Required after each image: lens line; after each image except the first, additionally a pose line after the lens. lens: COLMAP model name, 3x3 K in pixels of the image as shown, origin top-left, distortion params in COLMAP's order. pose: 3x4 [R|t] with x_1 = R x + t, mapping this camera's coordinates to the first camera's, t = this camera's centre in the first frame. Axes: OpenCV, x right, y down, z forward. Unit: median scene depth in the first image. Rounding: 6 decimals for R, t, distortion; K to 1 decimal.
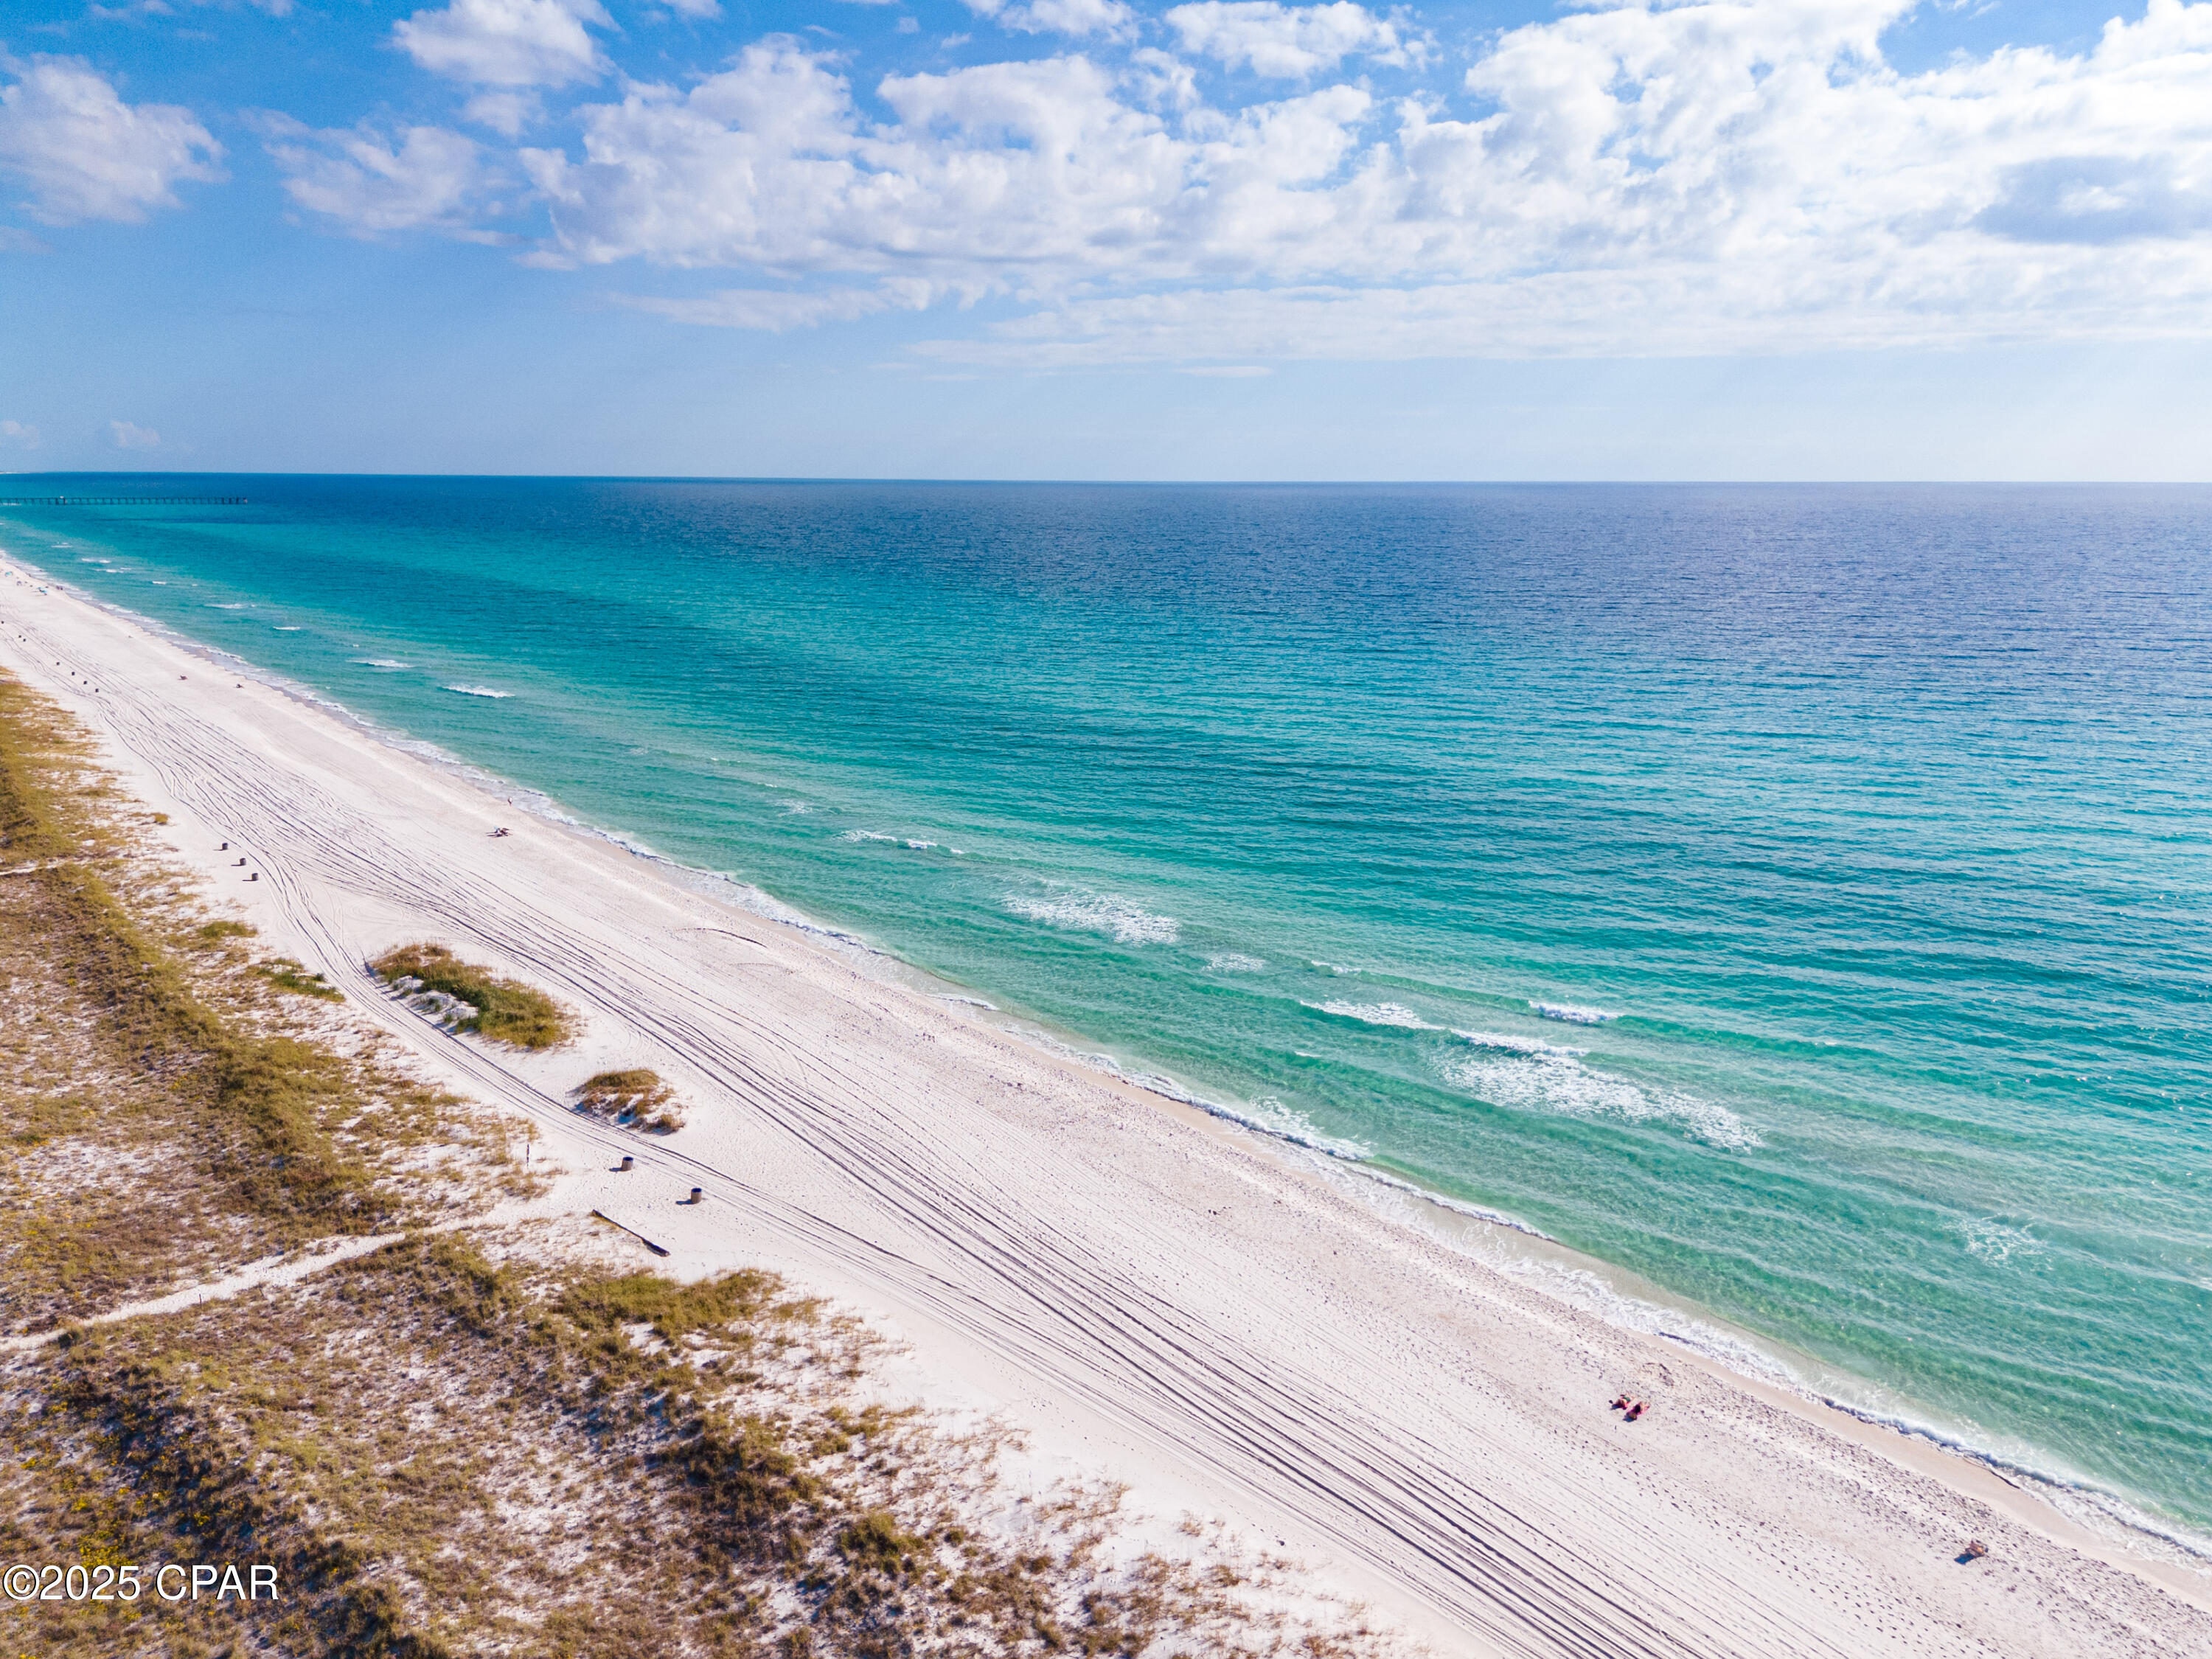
lens RADIAL K [[1594.0, 0, 1106.0], [0, 1594.0, 829.5], [0, 0, 1]] dist [0.040611, -0.029068]
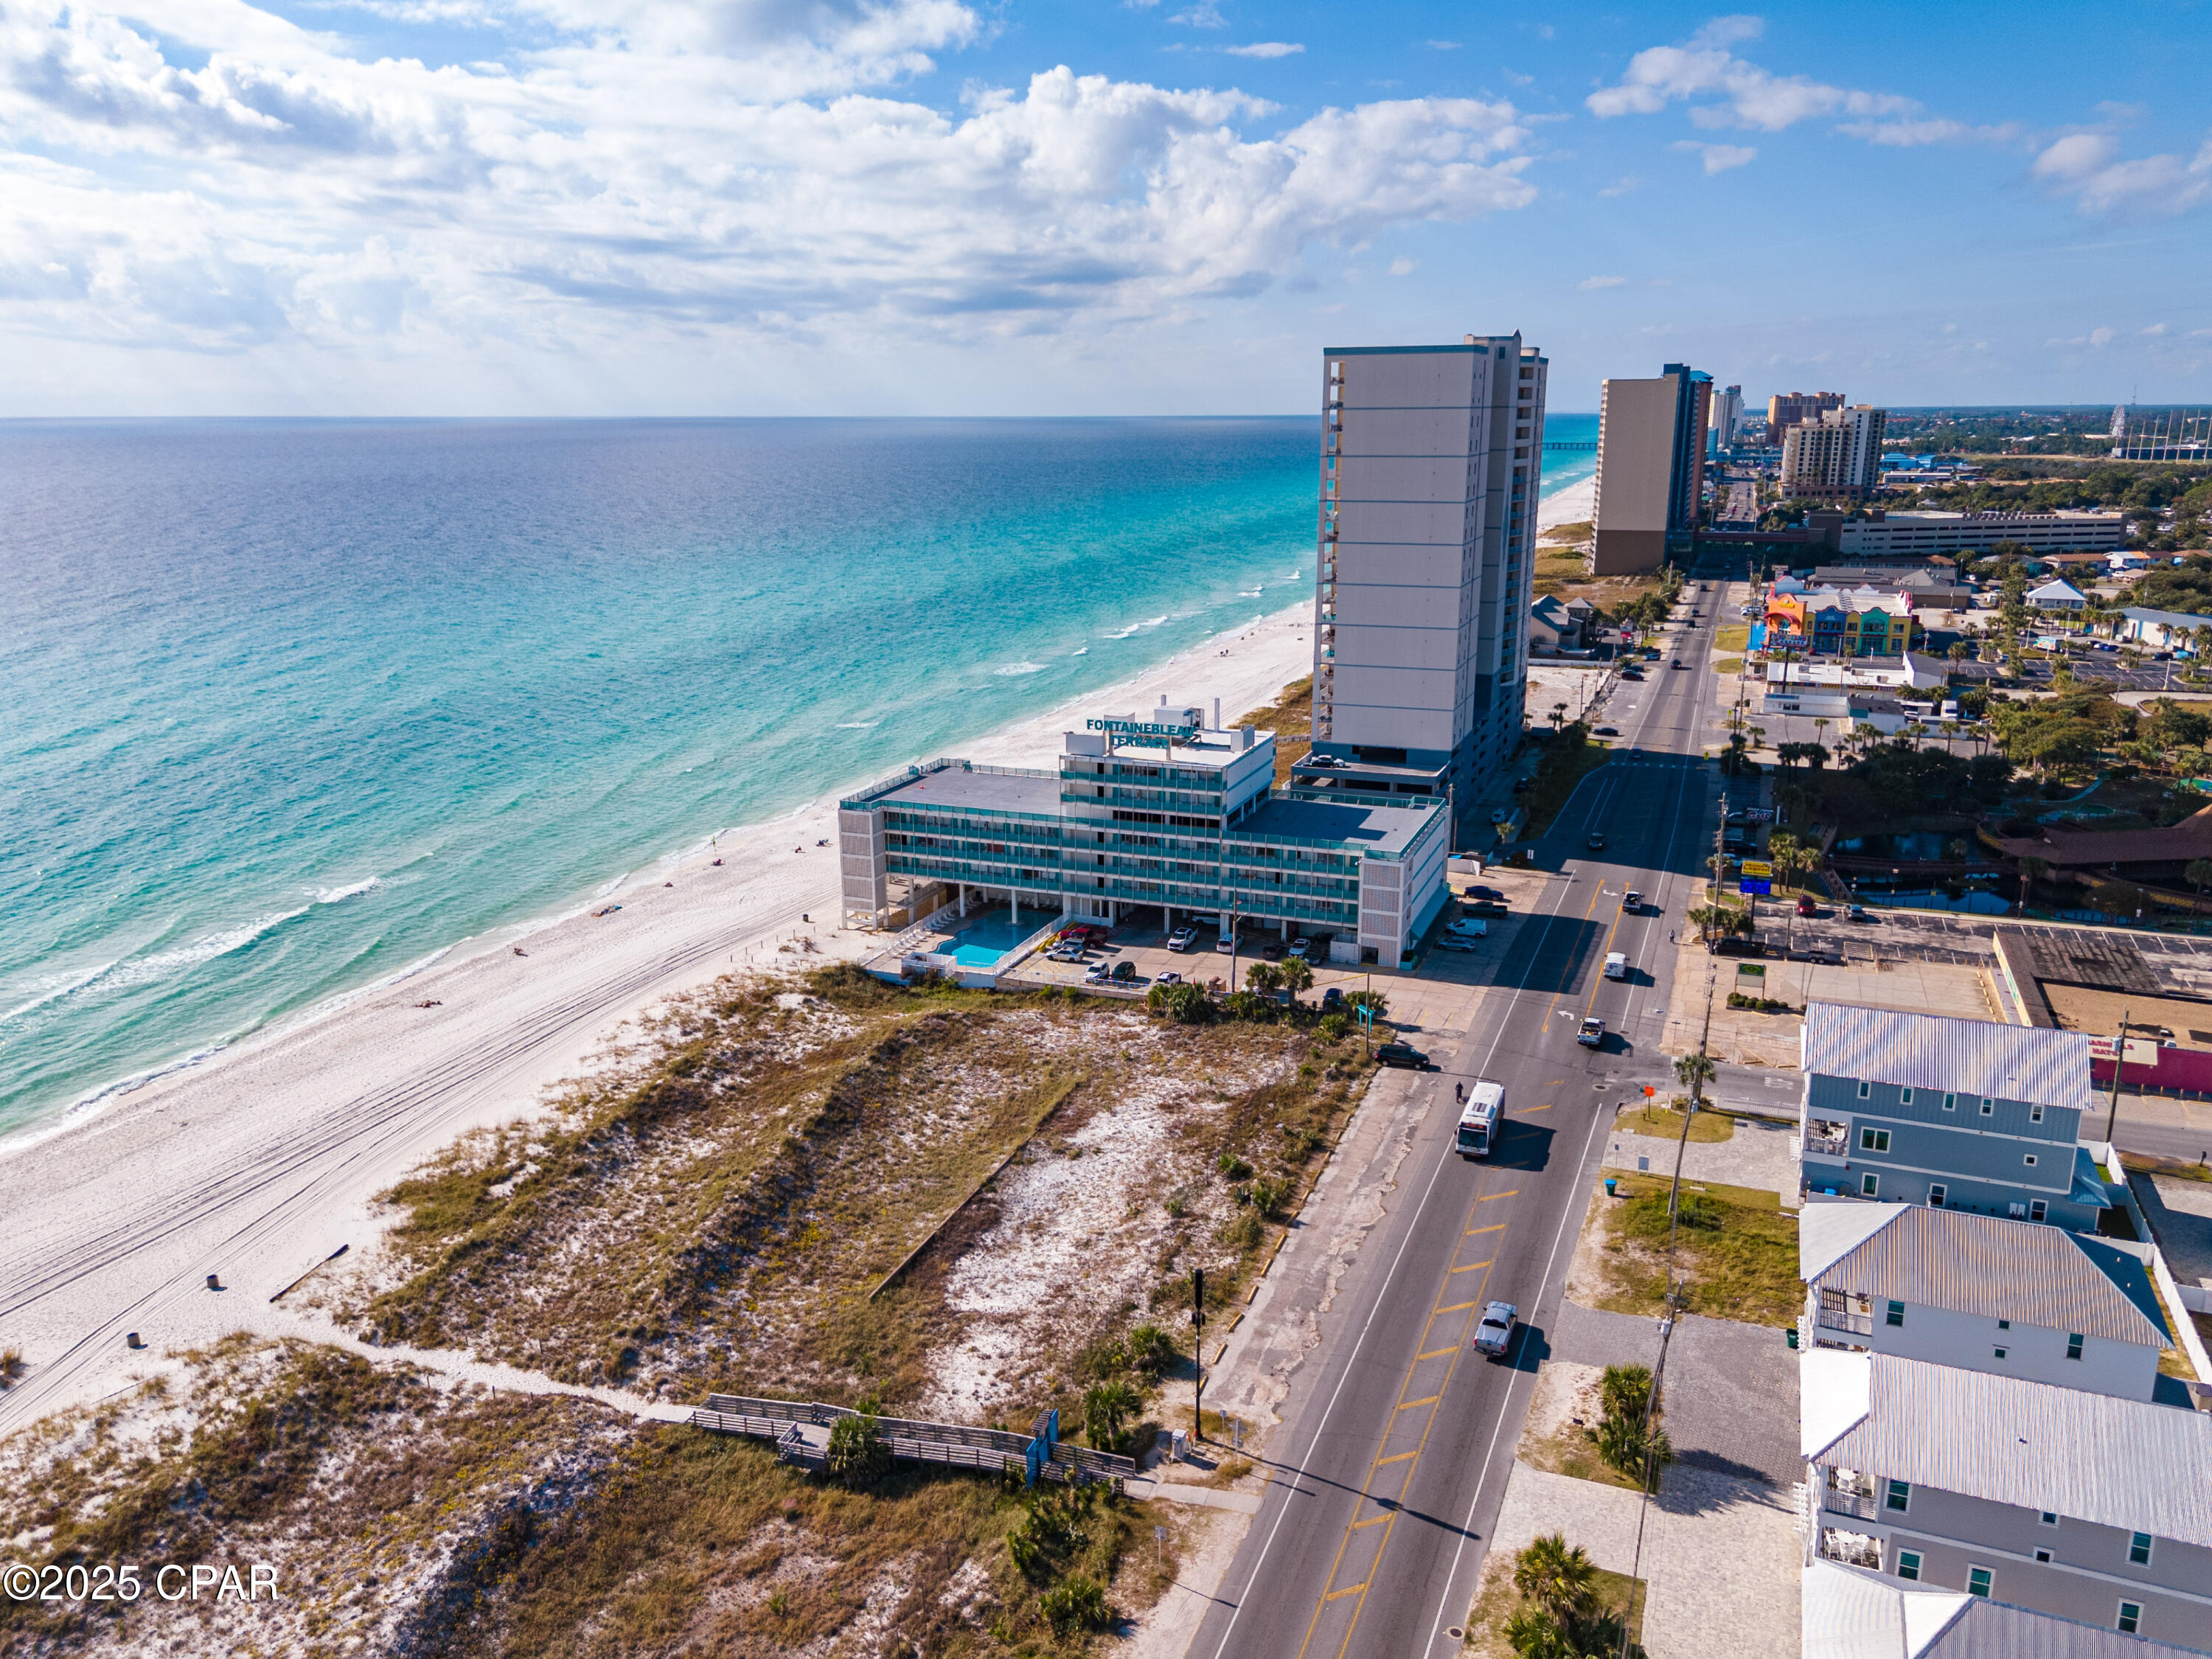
lens RADIAL K [[1612.0, 0, 1076.3], [0, 1612.0, 835.1], [0, 0, 1]] dist [0.049316, -0.036239]
pose [[-0.484131, -0.221121, 0.846595, -1.985774], [0.191185, 0.917431, 0.348953, -0.436519], [-0.853853, 0.330795, -0.401882, 1.244880]]
